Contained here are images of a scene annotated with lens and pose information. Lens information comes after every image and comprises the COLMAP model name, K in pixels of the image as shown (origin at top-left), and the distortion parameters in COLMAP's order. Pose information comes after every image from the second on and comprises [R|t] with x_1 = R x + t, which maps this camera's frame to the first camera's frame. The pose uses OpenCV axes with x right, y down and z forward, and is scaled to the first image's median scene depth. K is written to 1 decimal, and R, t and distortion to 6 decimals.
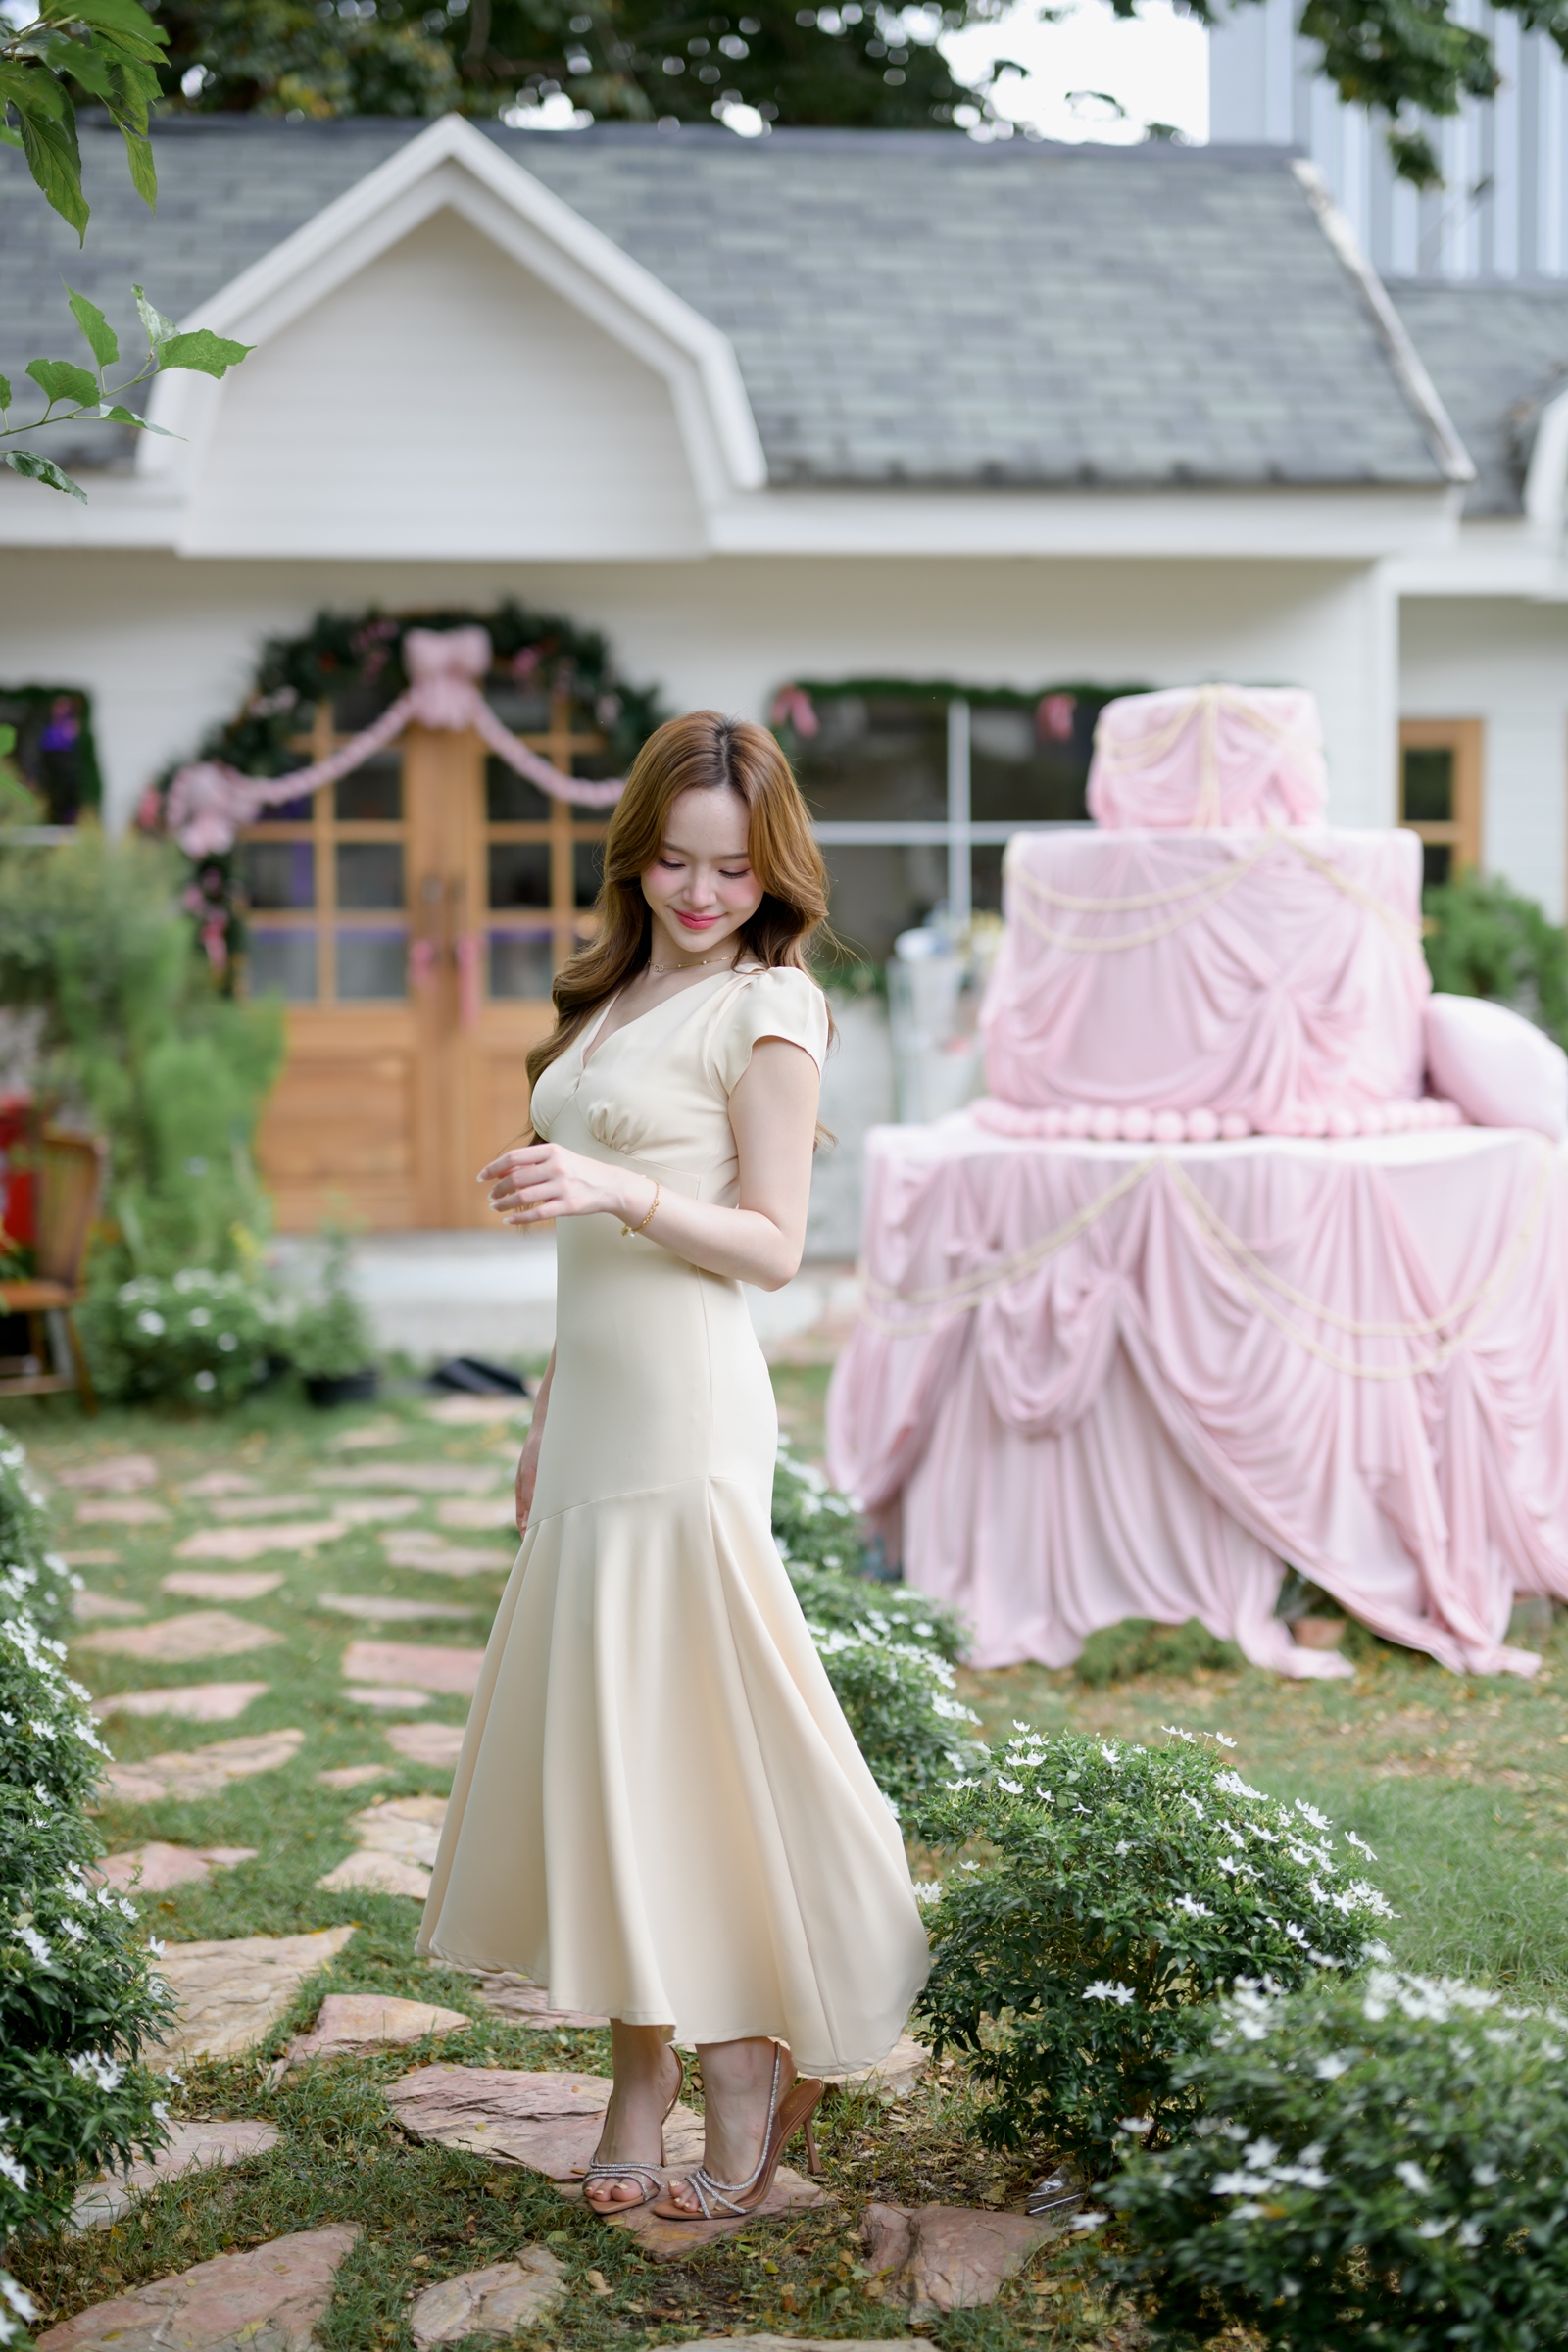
lens RADIAL K [[3397.4, 0, 813.5], [0, 3397.4, 1139.7], [0, 0, 1]] dist [0.002358, 0.000000]
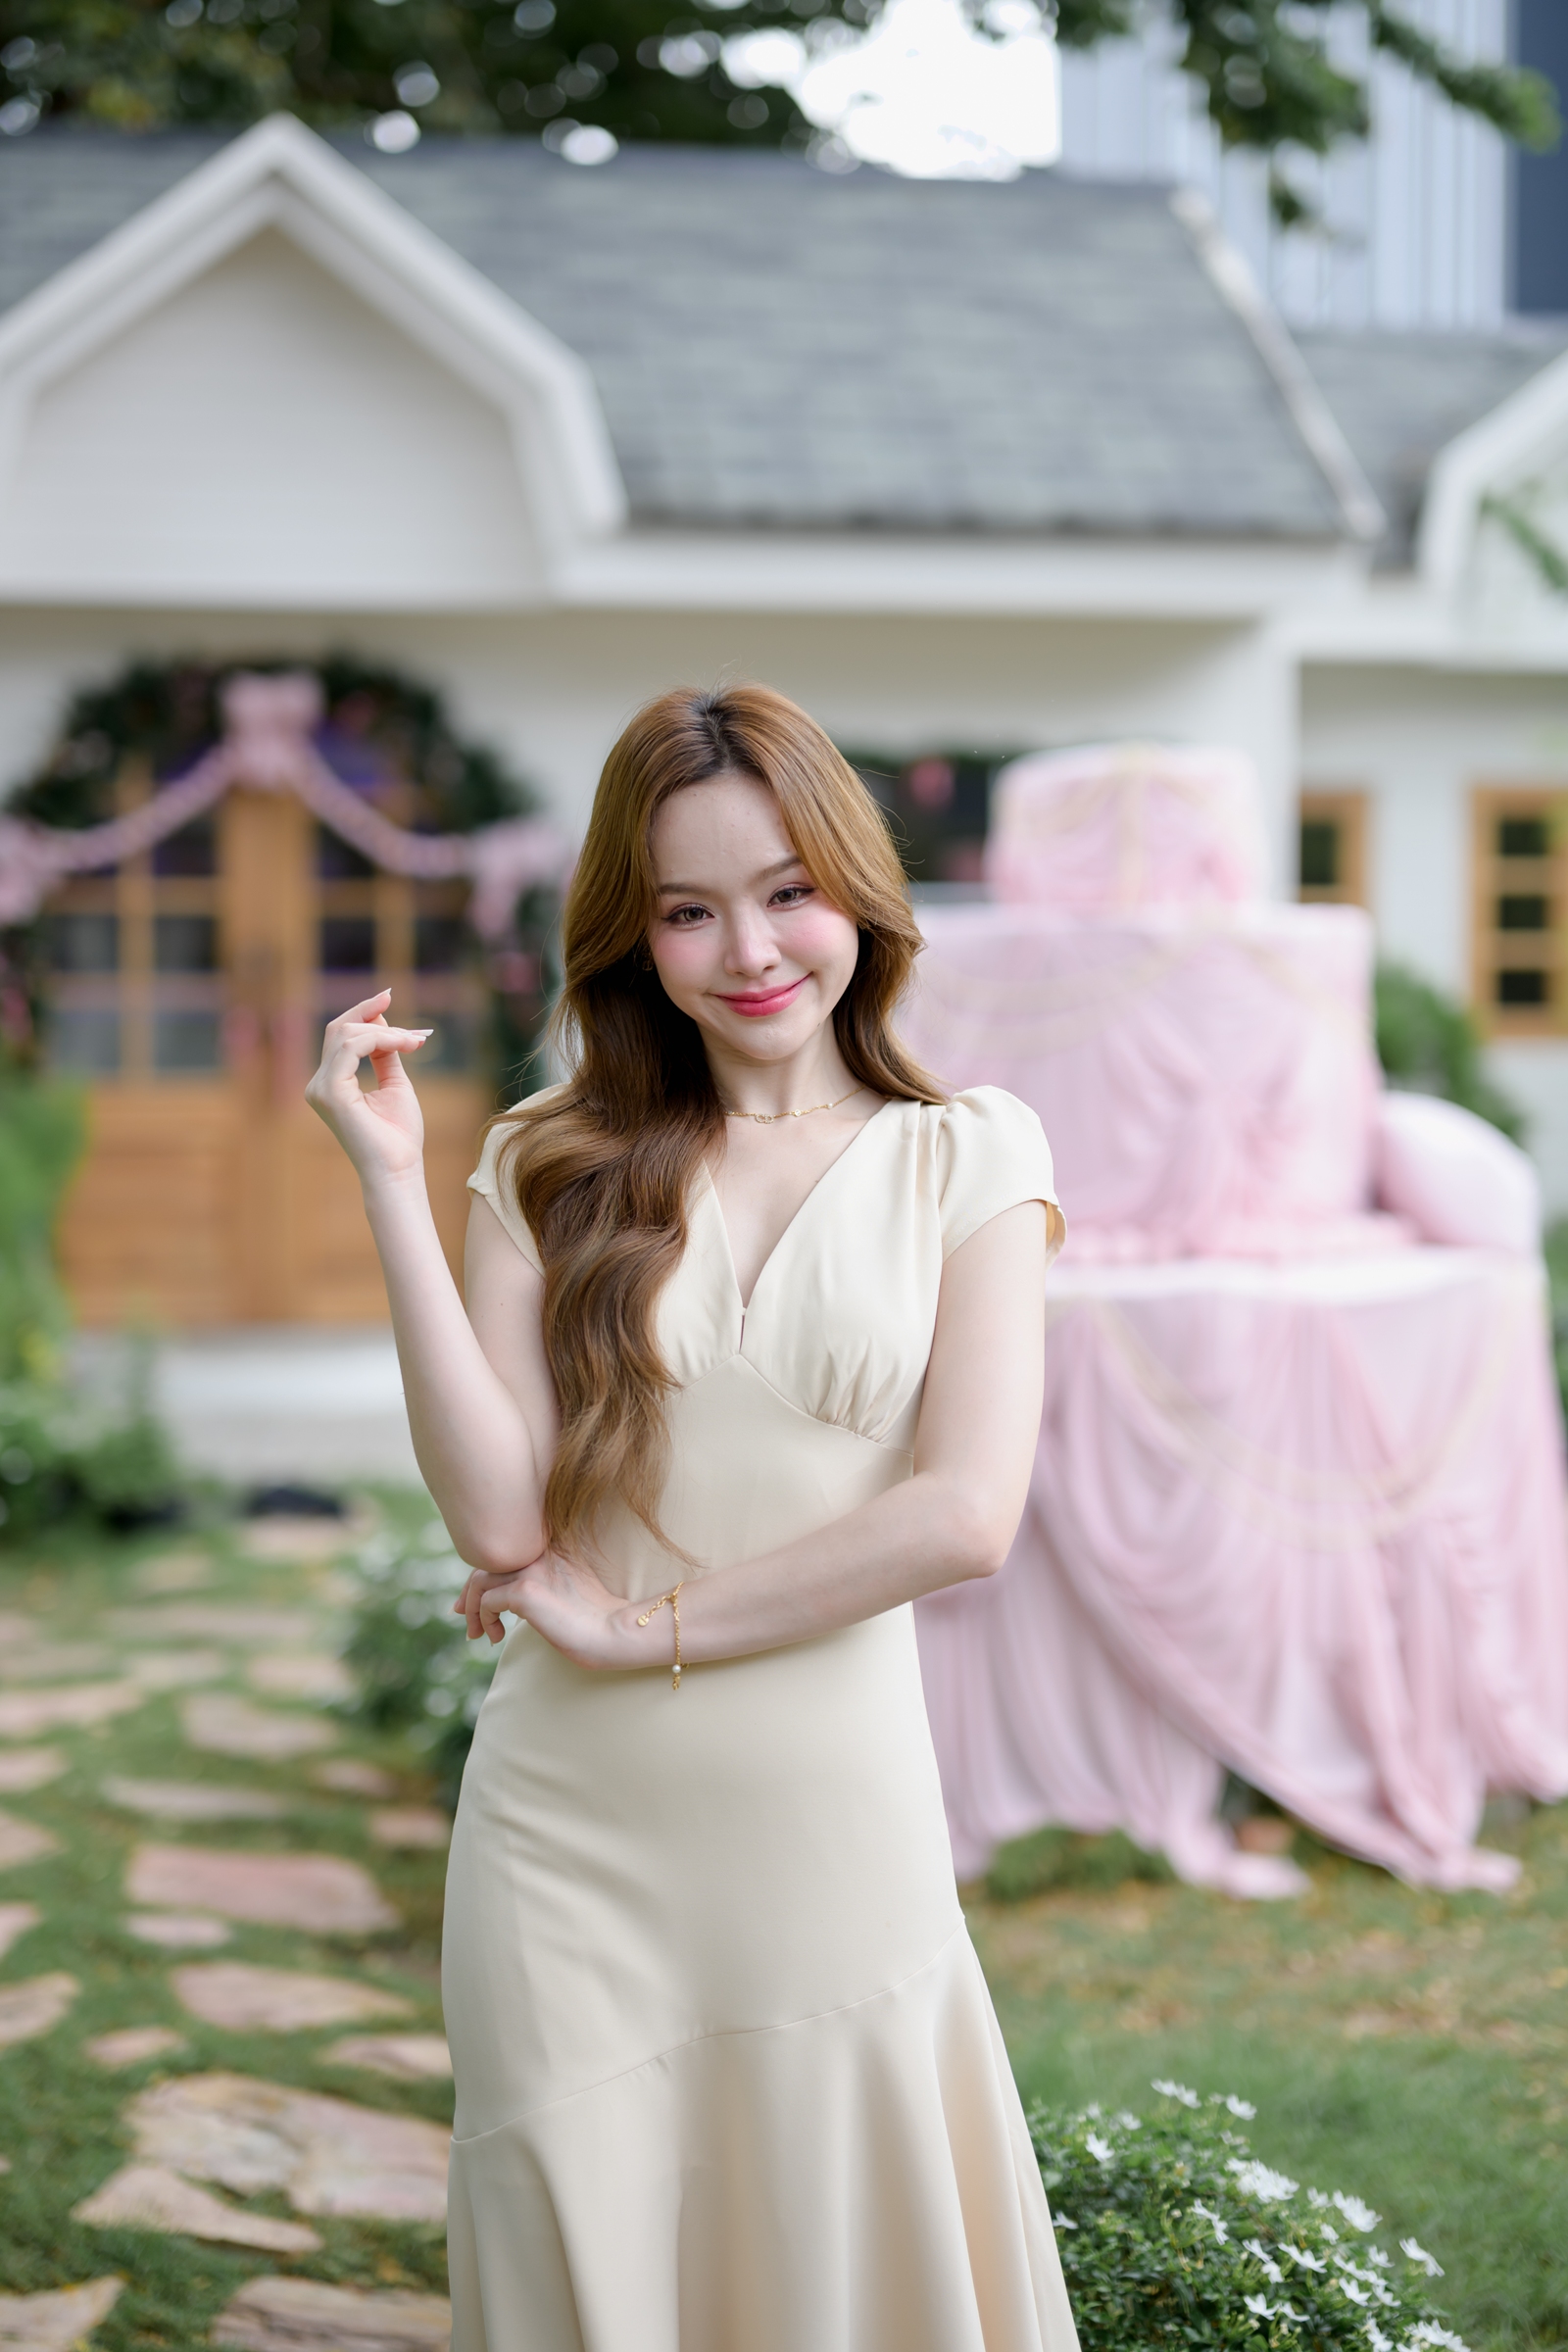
lens RADIAL K [[3397.4, 0, 820.1], [0, 3397.4, 1154.8], [0, 0, 1]] dist [0.002358, 0.000000]
pose [[0.998739, 0.004872, 0.049968, -0.008021], [-0.004234, 0.999908, -0.012872, -0.017212], [-0.050026, 0.012644, 0.998668, 0.130643]]
